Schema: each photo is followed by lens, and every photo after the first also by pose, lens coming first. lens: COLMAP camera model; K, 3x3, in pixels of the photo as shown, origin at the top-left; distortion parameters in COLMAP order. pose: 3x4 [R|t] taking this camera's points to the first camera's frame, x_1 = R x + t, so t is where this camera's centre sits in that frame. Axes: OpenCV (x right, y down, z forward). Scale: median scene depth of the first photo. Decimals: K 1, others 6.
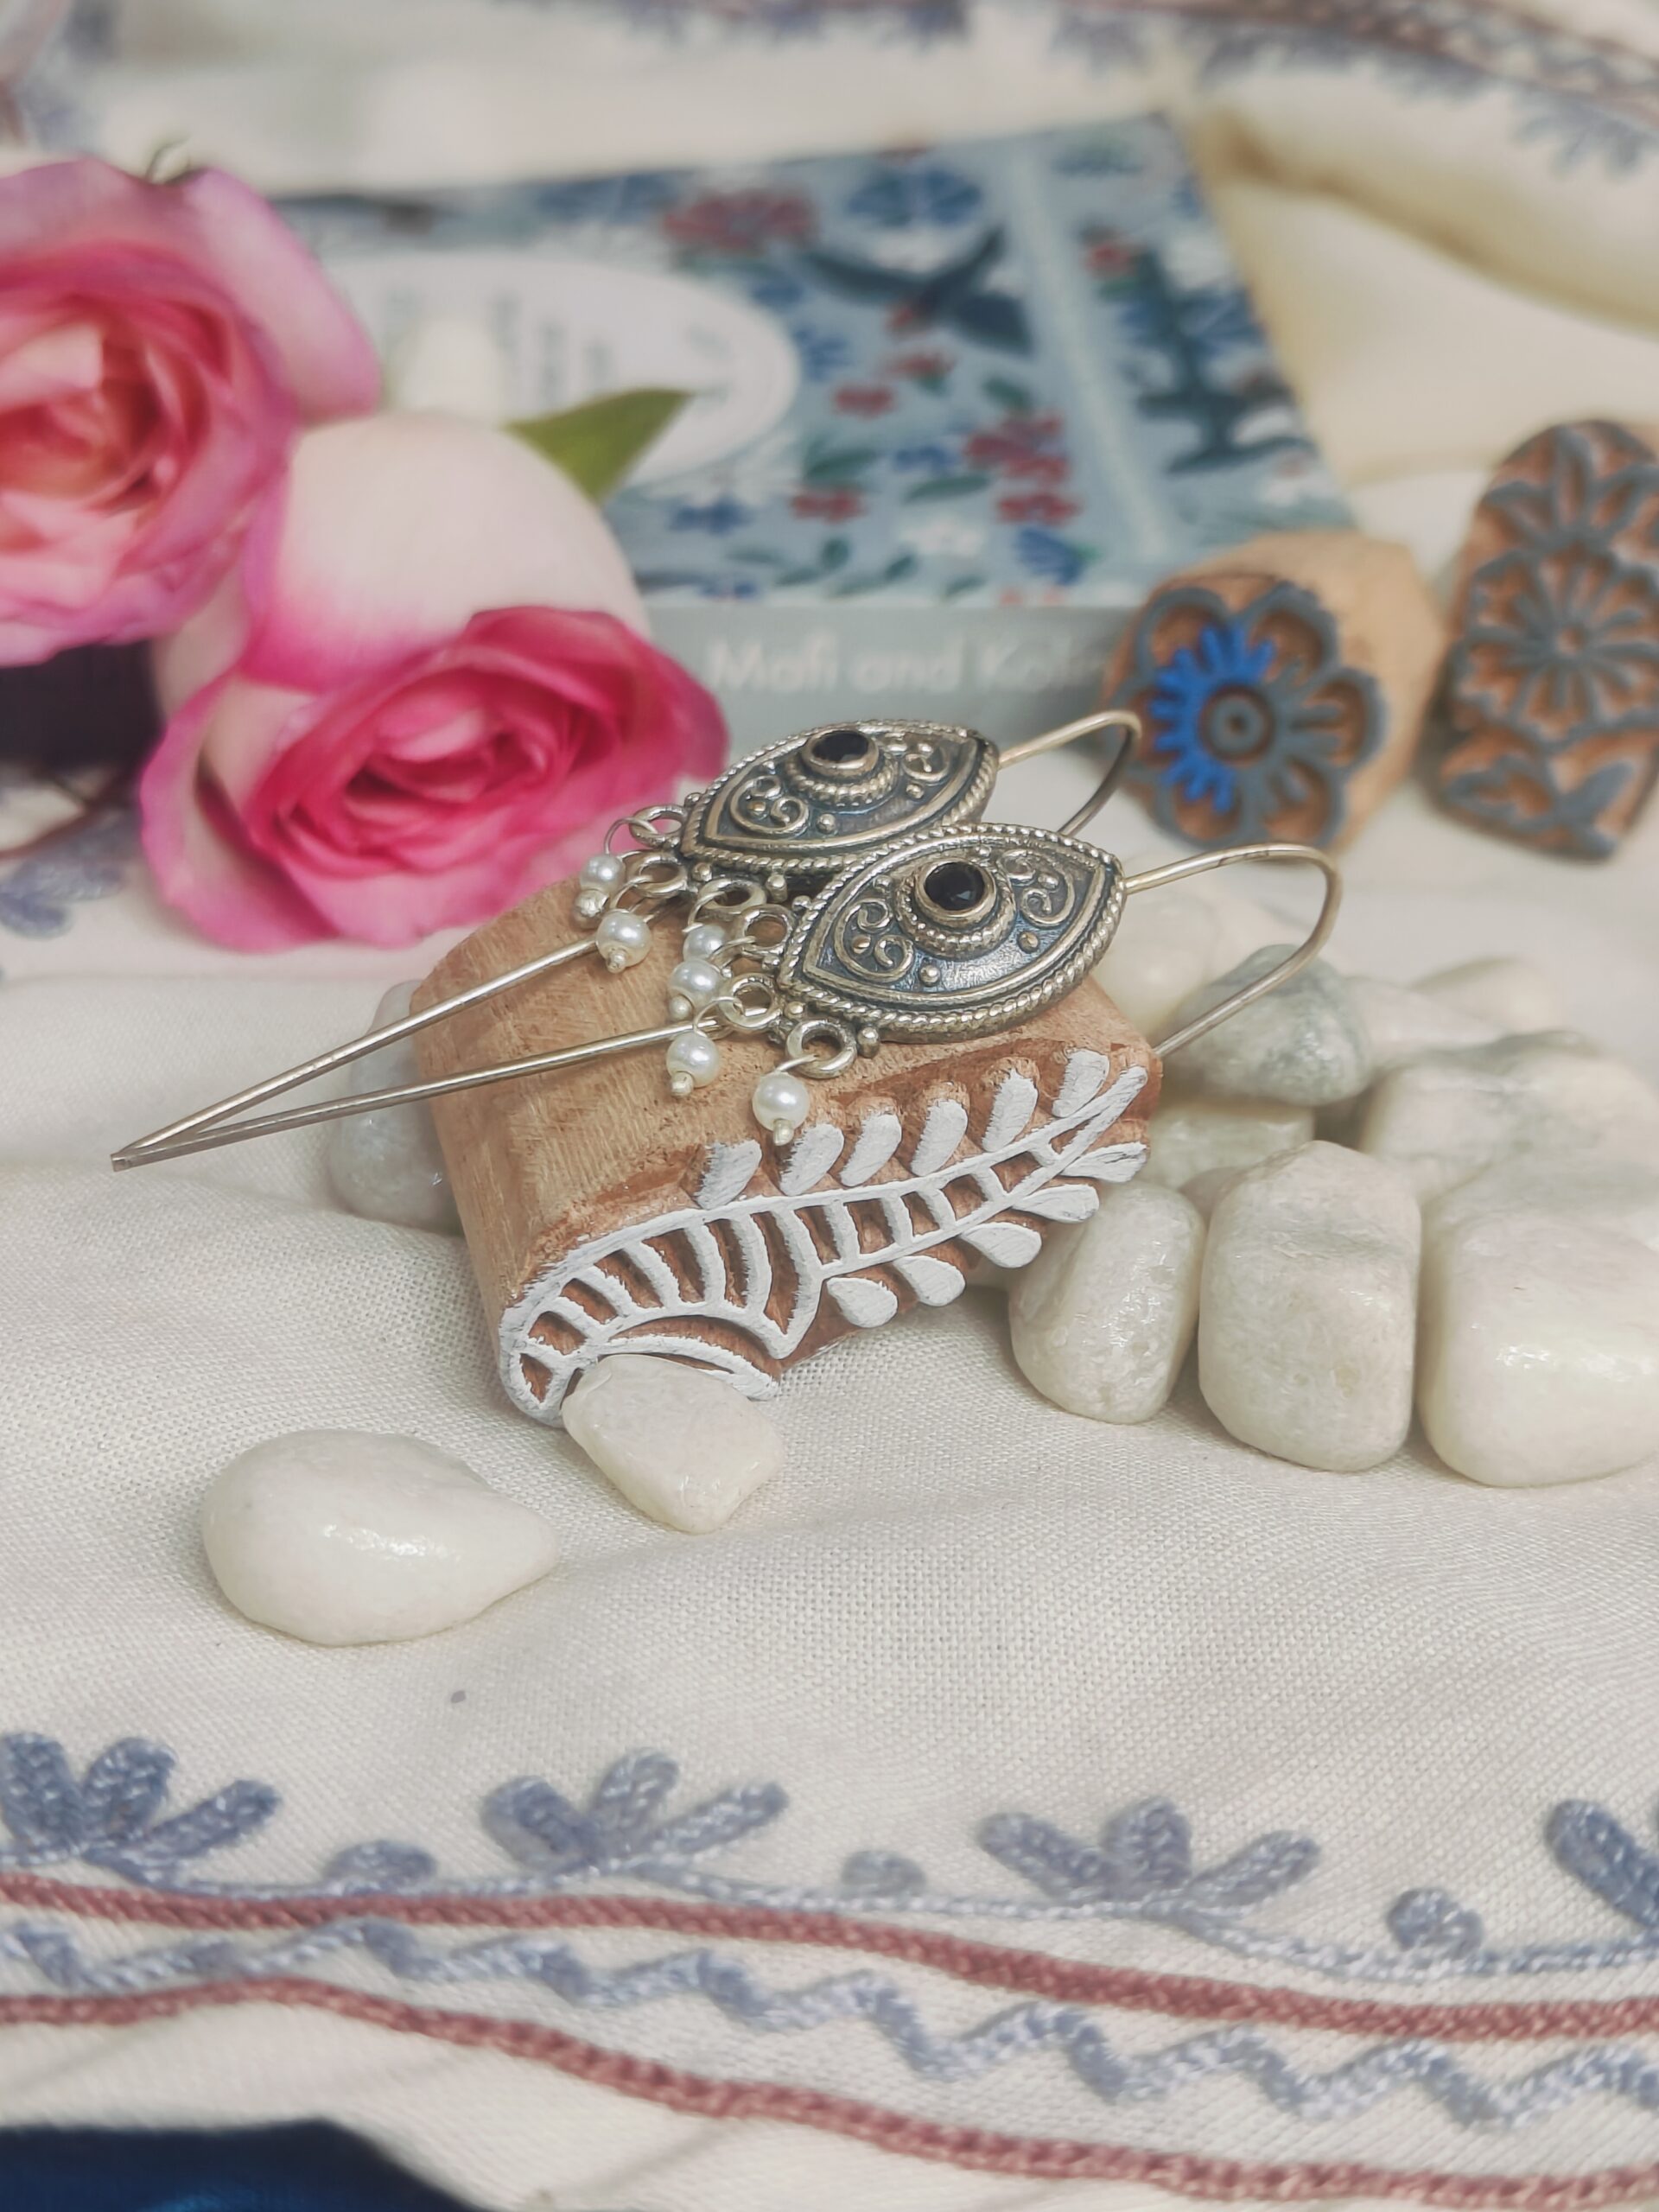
lens RADIAL K [[3300.1, 0, 854.8], [0, 3300.1, 1104.8], [0, 0, 1]] dist [0.147579, 0.067995]
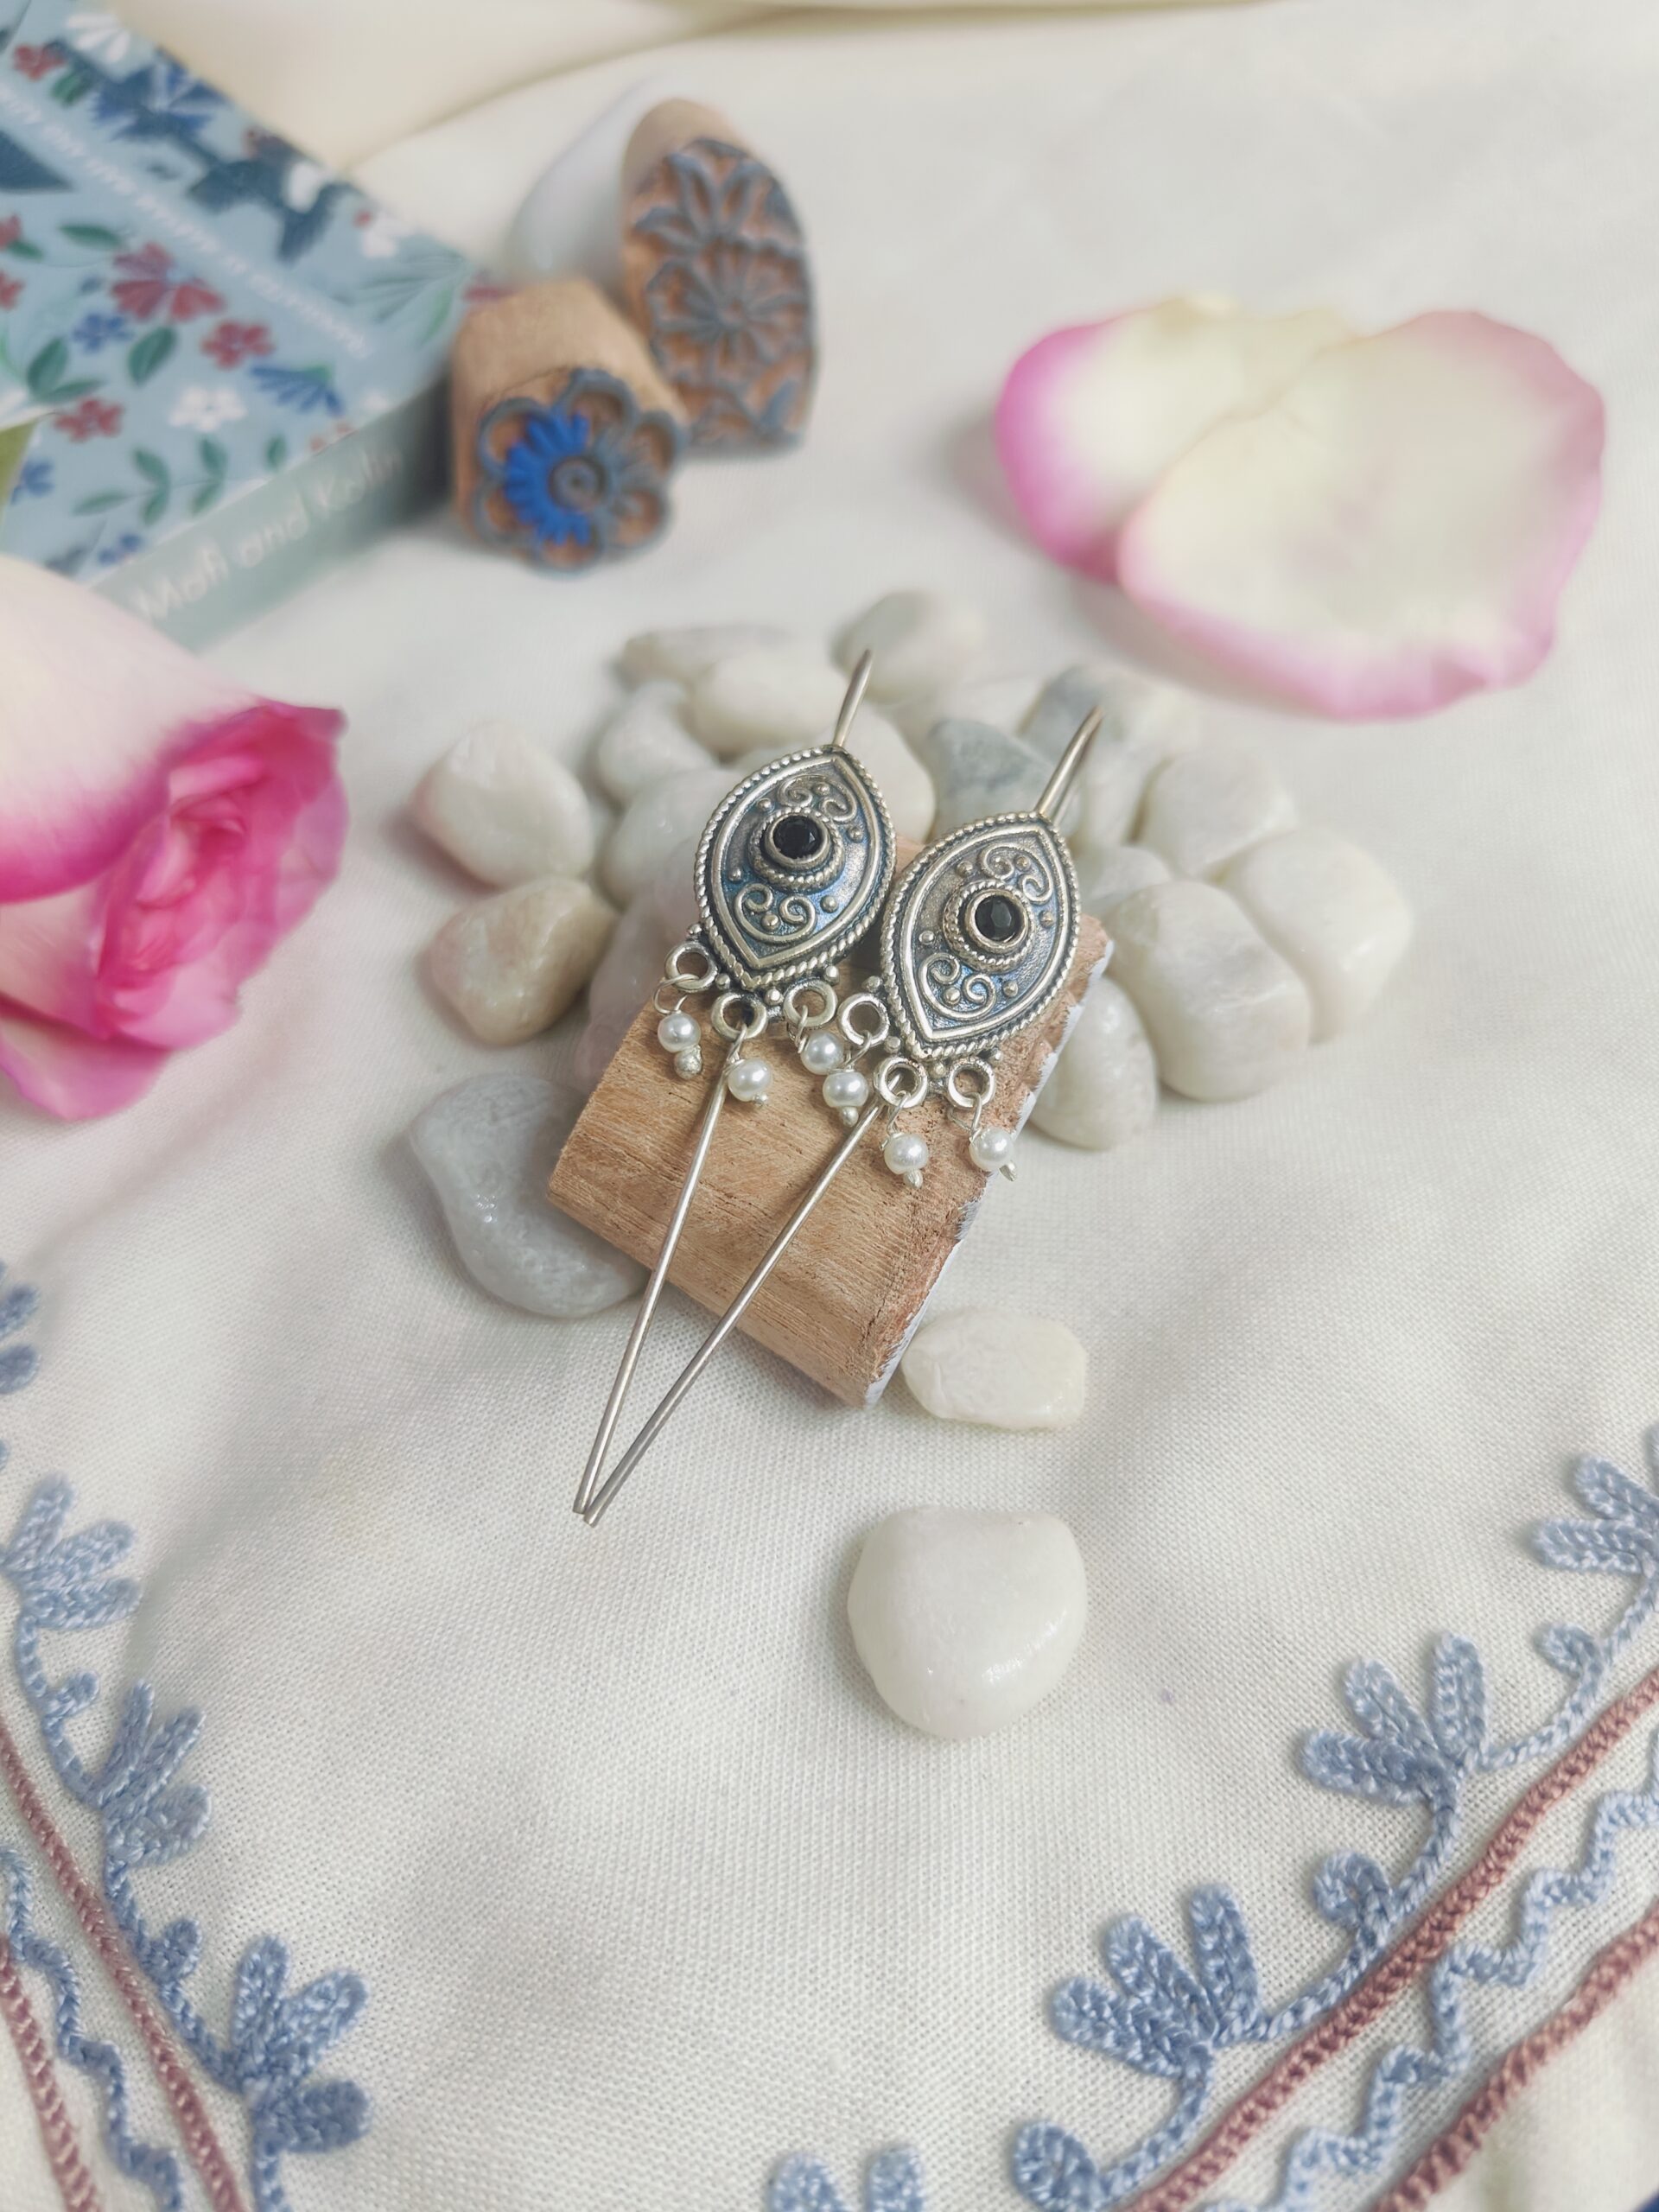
lens RADIAL K [[1675.4, 0, 829.5], [0, 1675.4, 1106.0], [0, 0, 1]] dist [-0.016400, -0.002445]
pose [[0.738435, -0.591430, 0.323921, -0.251685], [0.367478, 0.755714, 0.542085, -0.362492], [-0.565397, -0.281261, 0.775383, 0.506899]]
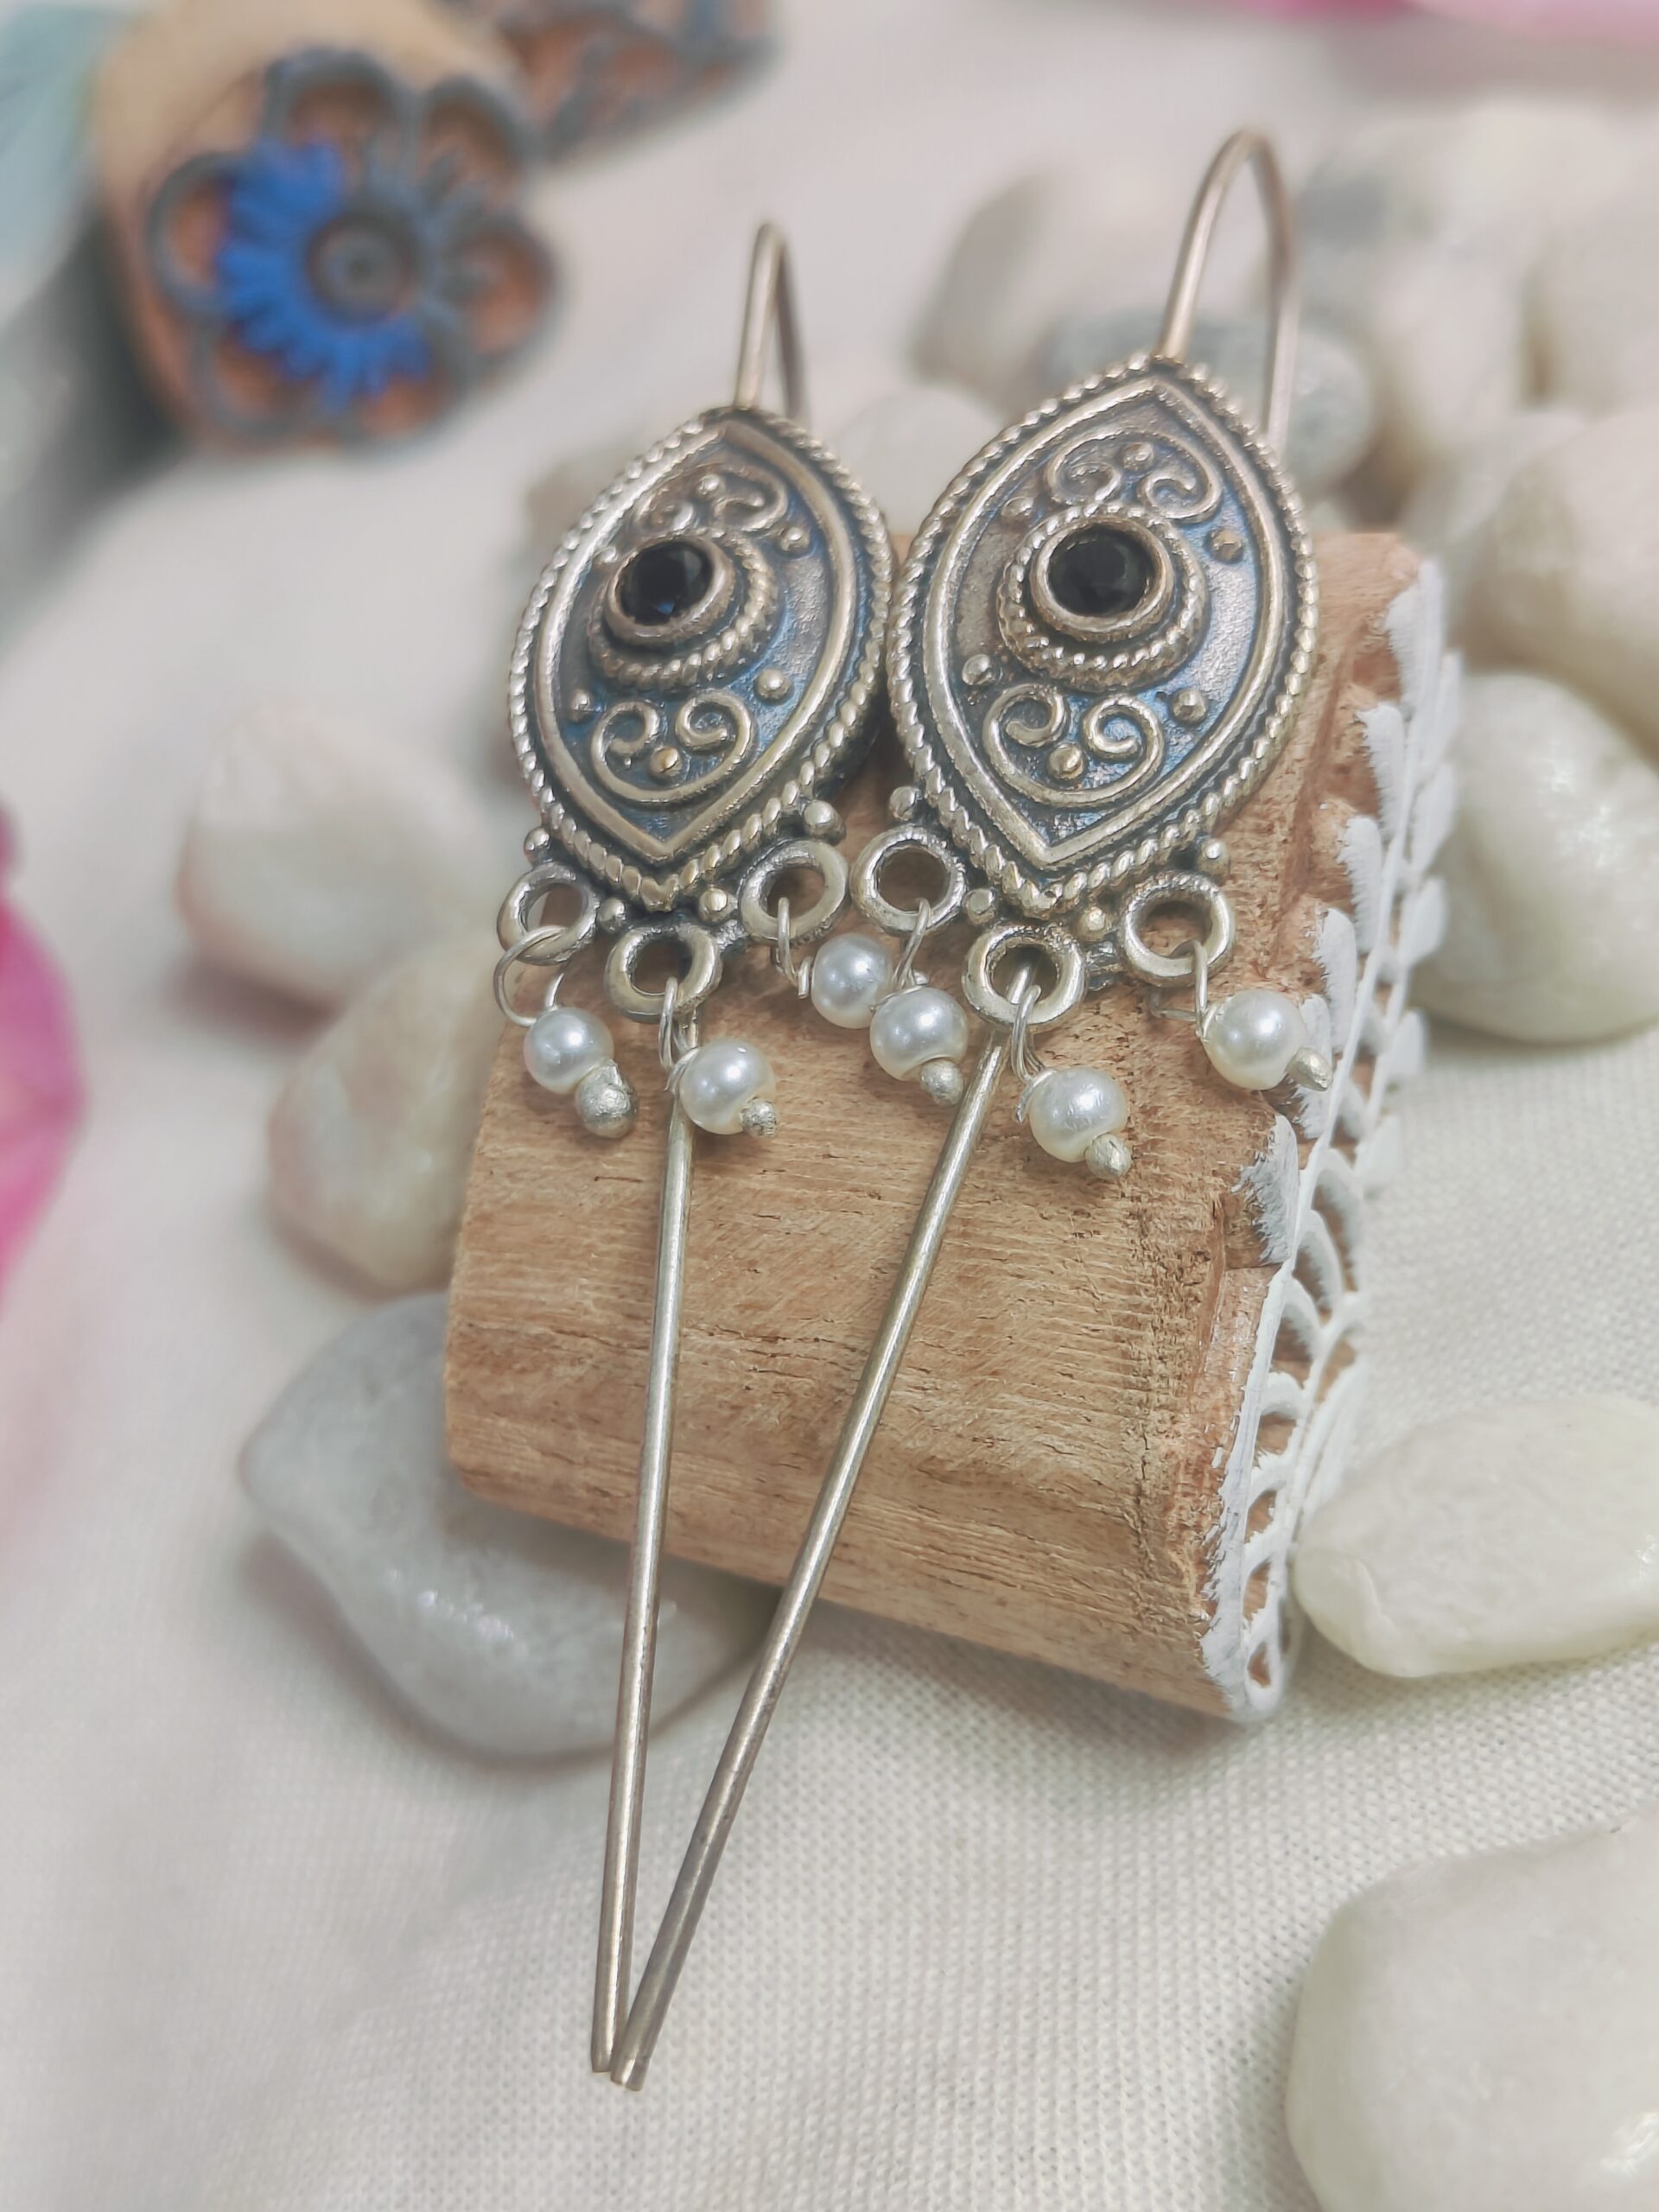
lens RADIAL K [[3367.8, 0, 829.5], [0, 3367.8, 1106.0], [0, 0, 1]] dist [0.002878, -0.041143]
pose [[0.575662, -0.772352, 0.268486, -0.216726], [0.712968, 0.634877, 0.297670, -0.206402], [-0.400362, 0.020065, 0.916138, 0.465101]]
